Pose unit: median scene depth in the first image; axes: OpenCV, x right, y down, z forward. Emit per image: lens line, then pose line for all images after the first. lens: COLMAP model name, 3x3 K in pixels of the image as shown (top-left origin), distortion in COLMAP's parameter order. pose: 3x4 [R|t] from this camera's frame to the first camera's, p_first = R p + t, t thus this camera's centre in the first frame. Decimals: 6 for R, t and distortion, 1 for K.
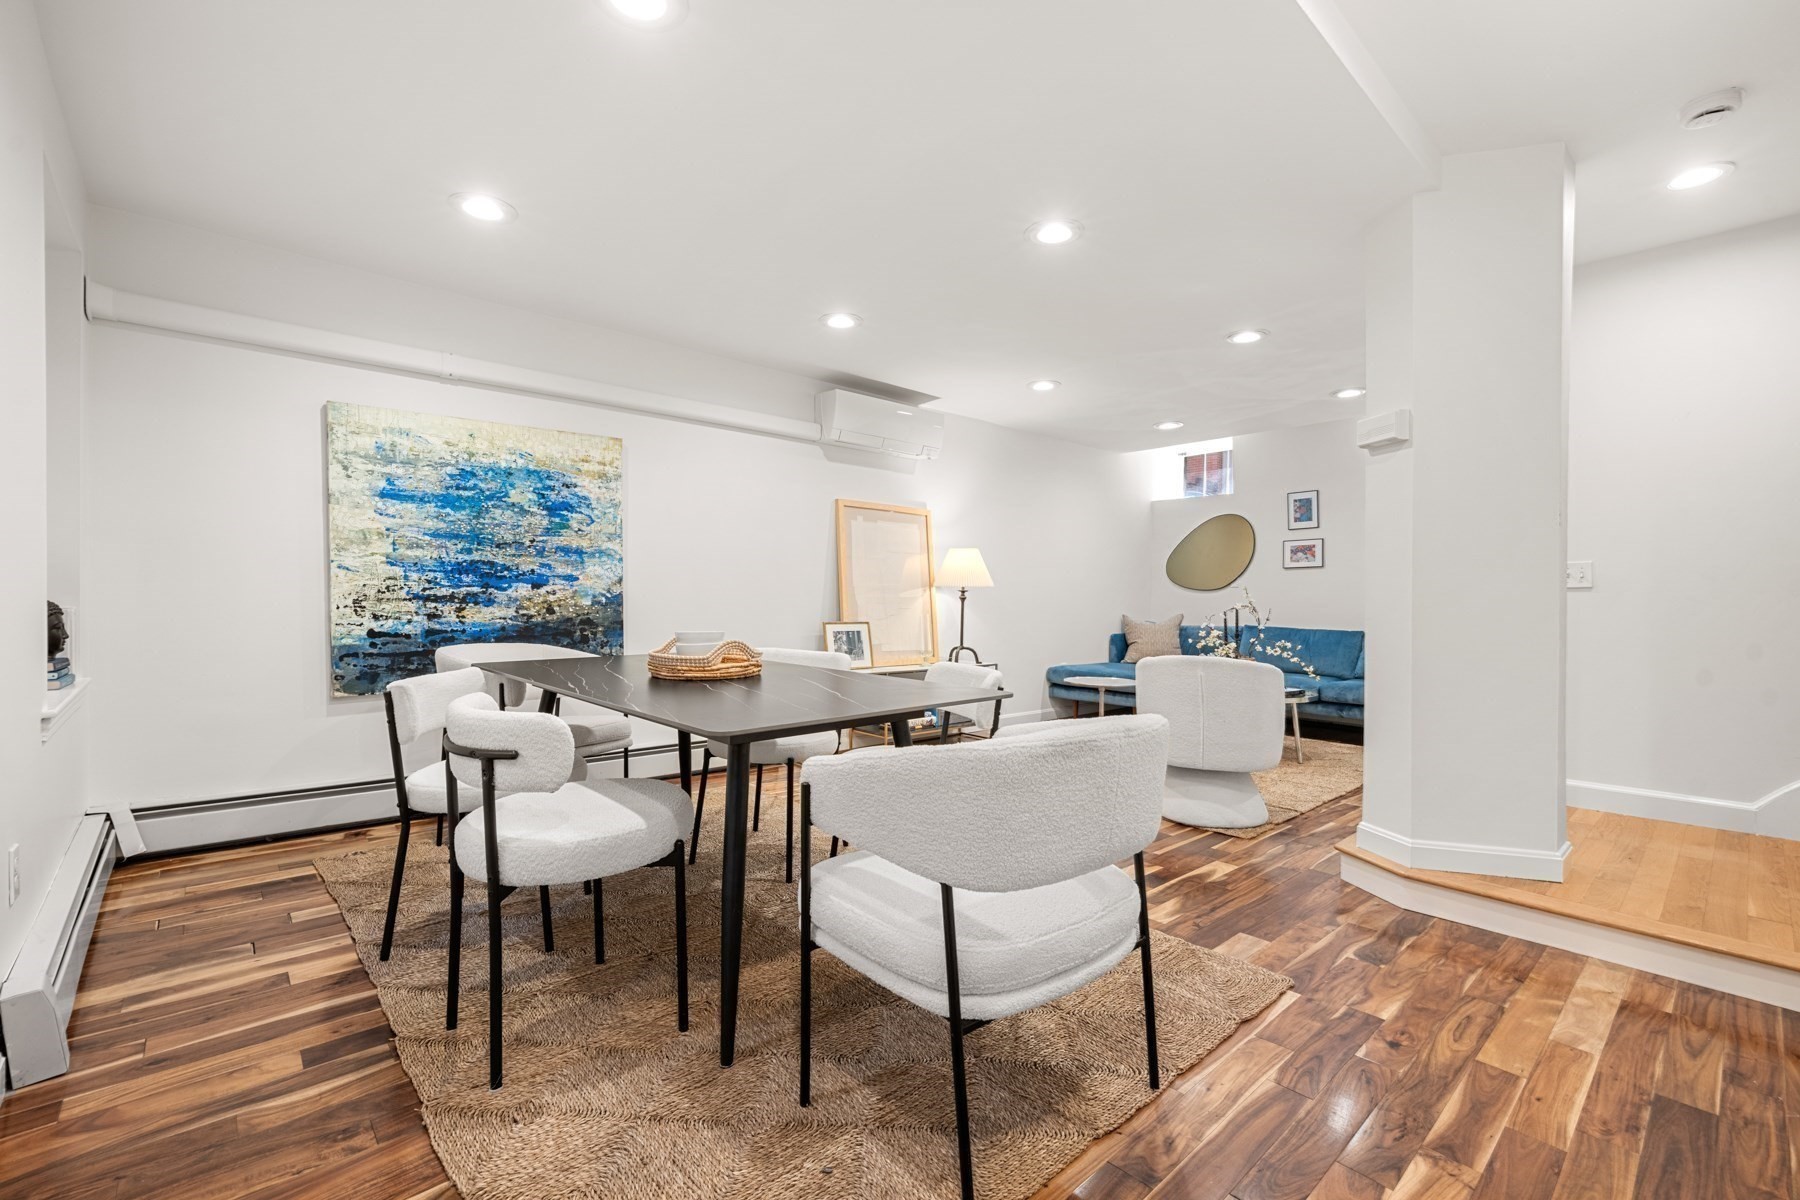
lens RADIAL K [[759.2, 0, 900.0], [0, 759.2, 600.0], [0, 0, 1]] dist [0.001209, 0.000047]
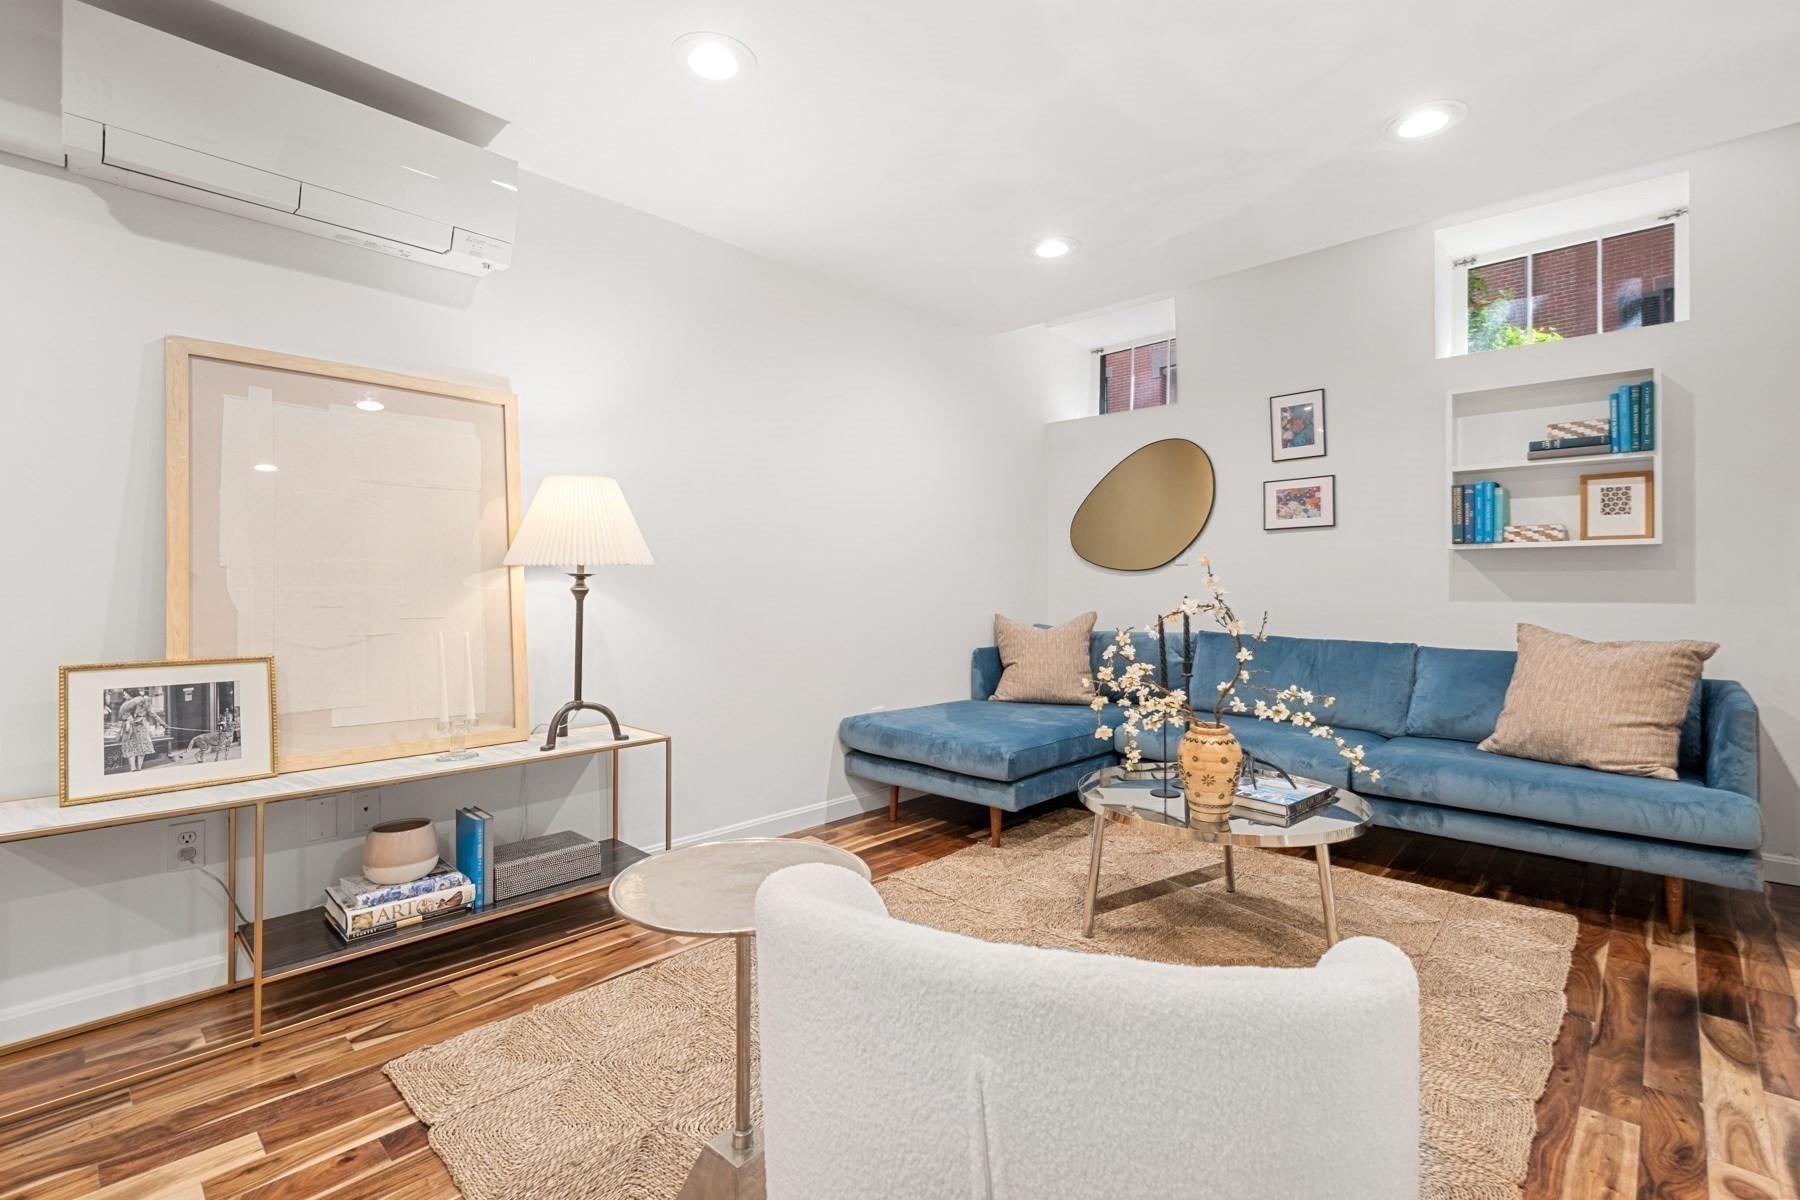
lens RADIAL K [[800.9, 0, 908.7], [0, 800.9, 585.9], [0, 0, 1]] dist [-0.002125, -0.000325]
pose [[0.996321, -0.010871, 0.085006, 0.211071], [0.010907, 0.999941, 0.000040, -0.003353], [-0.085002, 0.000887, 0.996380, 0.477011]]
